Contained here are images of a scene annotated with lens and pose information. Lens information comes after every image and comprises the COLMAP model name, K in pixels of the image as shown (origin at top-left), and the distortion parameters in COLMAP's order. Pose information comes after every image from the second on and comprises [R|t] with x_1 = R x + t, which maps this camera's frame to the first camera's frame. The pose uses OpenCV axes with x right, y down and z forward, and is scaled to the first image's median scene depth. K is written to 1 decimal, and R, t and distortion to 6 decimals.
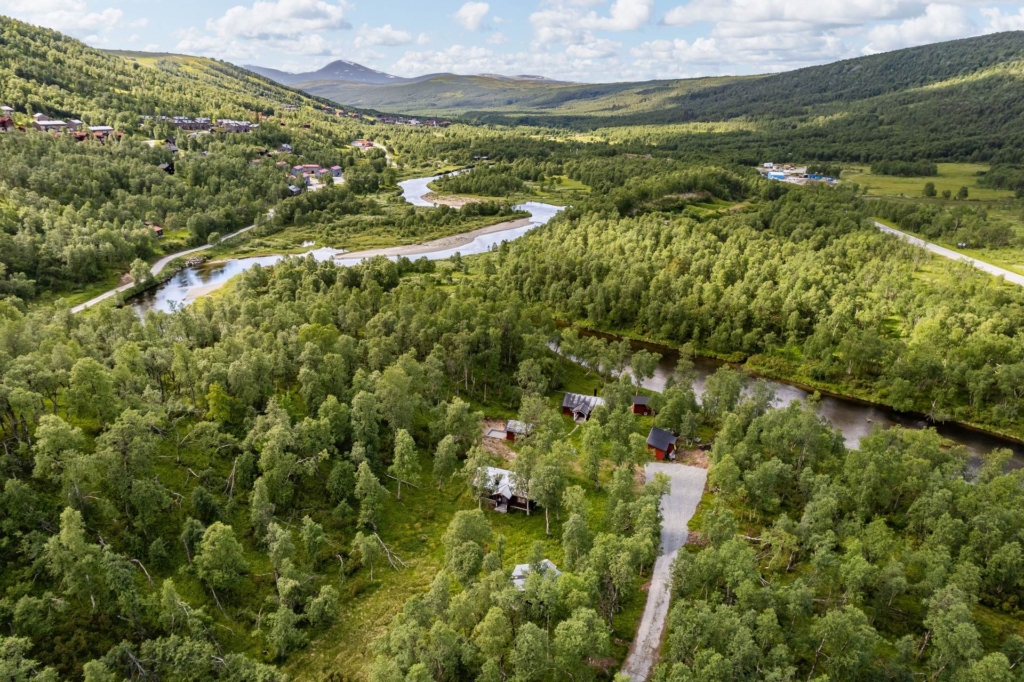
lens RADIAL K [[663.8, 0, 512.0], [0, 663.8, 341.0], [0, 0, 1]] dist [-0.067284, 0.075311]
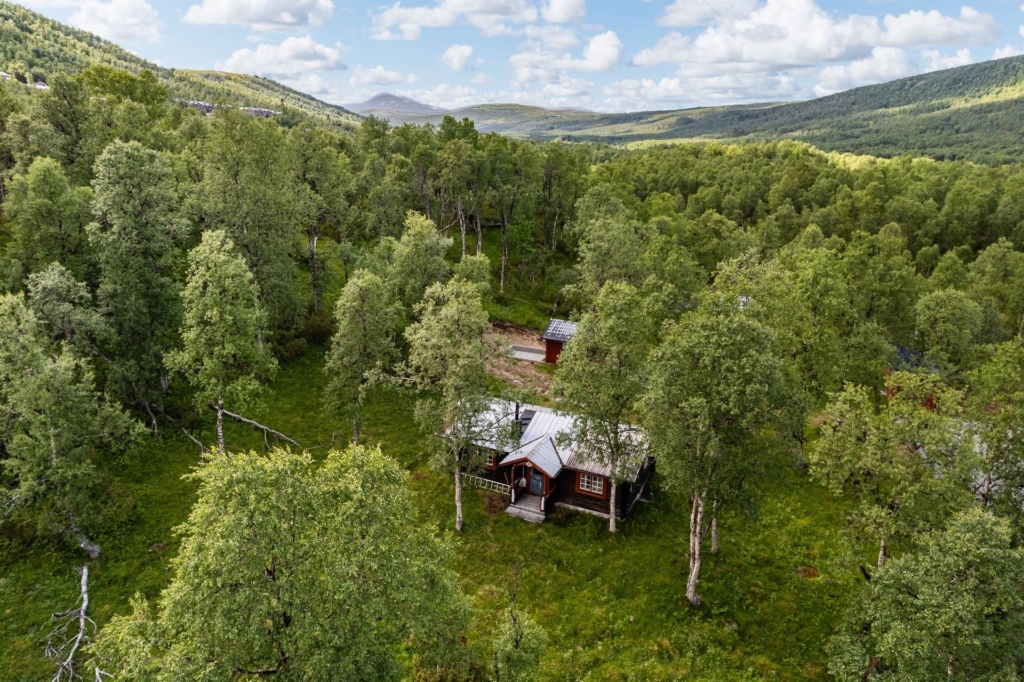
lens RADIAL K [[663.8, 0, 512.0], [0, 663.8, 341.0], [0, 0, 1]] dist [-0.067284, 0.075311]
pose [[0.998203, 0.024279, -0.054779, -0.007314], [-0.026788, 0.998603, -0.045544, 0.170769], [0.053596, 0.046929, 0.997459, 0.617815]]
